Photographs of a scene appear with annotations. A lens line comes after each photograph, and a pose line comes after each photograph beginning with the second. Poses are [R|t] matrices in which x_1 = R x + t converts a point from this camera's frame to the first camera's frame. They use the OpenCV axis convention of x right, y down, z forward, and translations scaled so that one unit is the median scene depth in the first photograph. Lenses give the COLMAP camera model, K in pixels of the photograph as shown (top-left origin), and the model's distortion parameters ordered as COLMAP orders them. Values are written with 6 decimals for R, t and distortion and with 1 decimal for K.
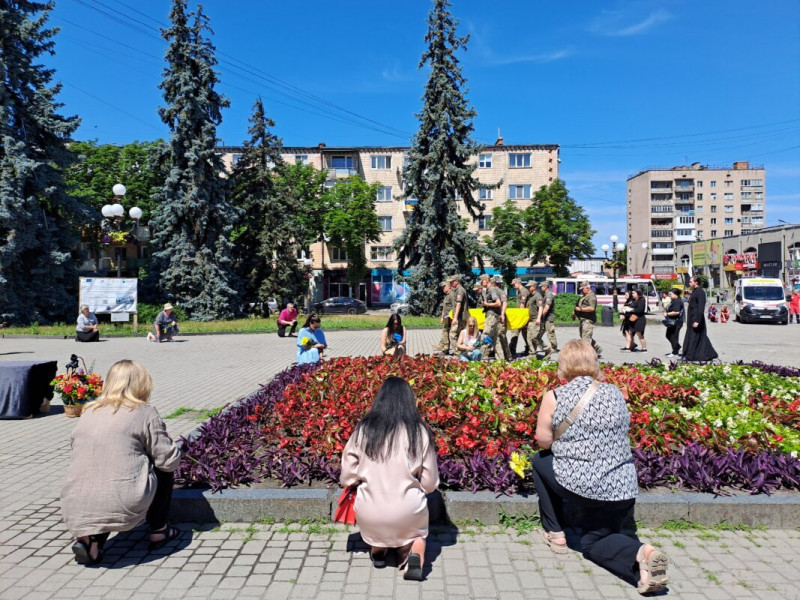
lens RADIAL K [[580.0, 0, 404.4], [0, 580.0, 285.5], [0, 0, 1]] dist [0.075731, -0.086410]
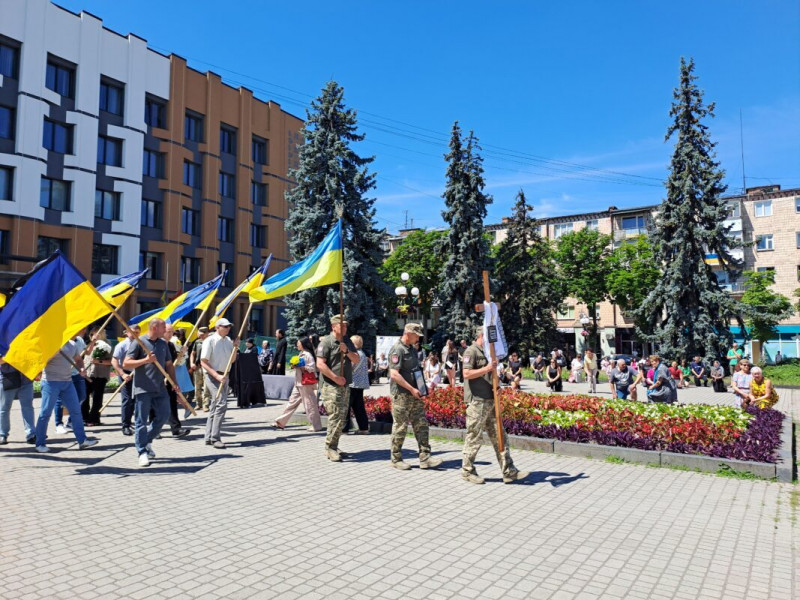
lens RADIAL K [[581.8, 0, 398.5], [0, 581.8, 294.7], [0, 0, 1]] dist [0.078955, -0.092240]
pose [[0.840914, -0.035523, -0.540001, 0.194180], [-0.008376, 0.996869, -0.078620, -0.001217], [0.541104, 0.070635, 0.837984, -0.156313]]
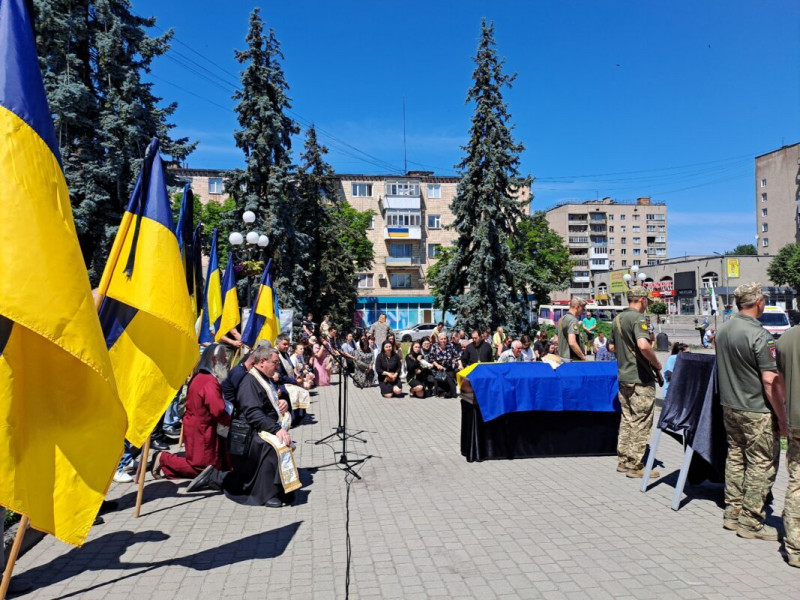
lens RADIAL K [[581.8, 0, 398.5], [0, 581.8, 294.7], [0, 0, 1]] dist [0.078955, -0.092240]
pose [[0.986939, -0.001555, 0.161084, -0.267375], [0.006446, 0.999534, -0.029844, -0.003481], [-0.160963, 0.030492, 0.986489, 0.011658]]
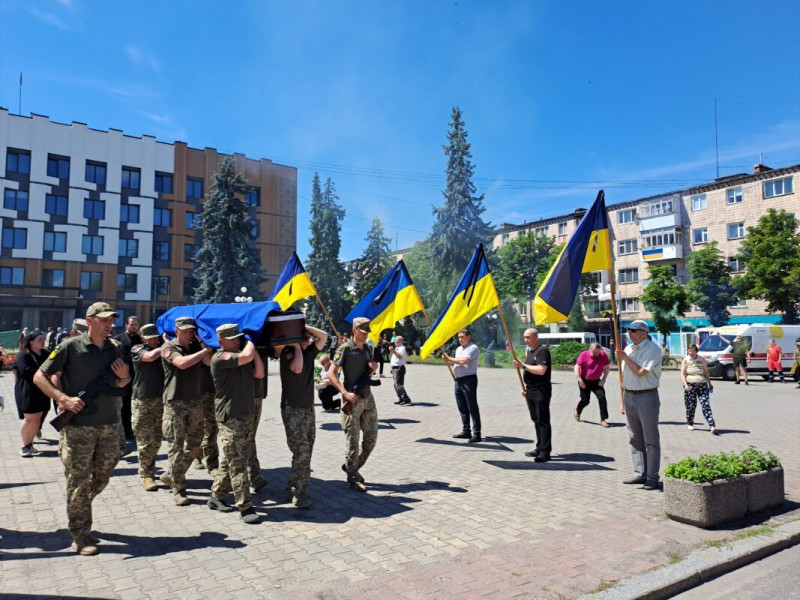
lens RADIAL K [[580.0, 0, 404.4], [0, 580.0, 285.5], [0, 0, 1]] dist [0.075731, -0.086410]
pose [[0.577963, -0.065375, -0.813440, 1.082663], [-0.005443, 0.996455, -0.083951, -0.001339], [0.816045, 0.052948, 0.575559, 0.161700]]
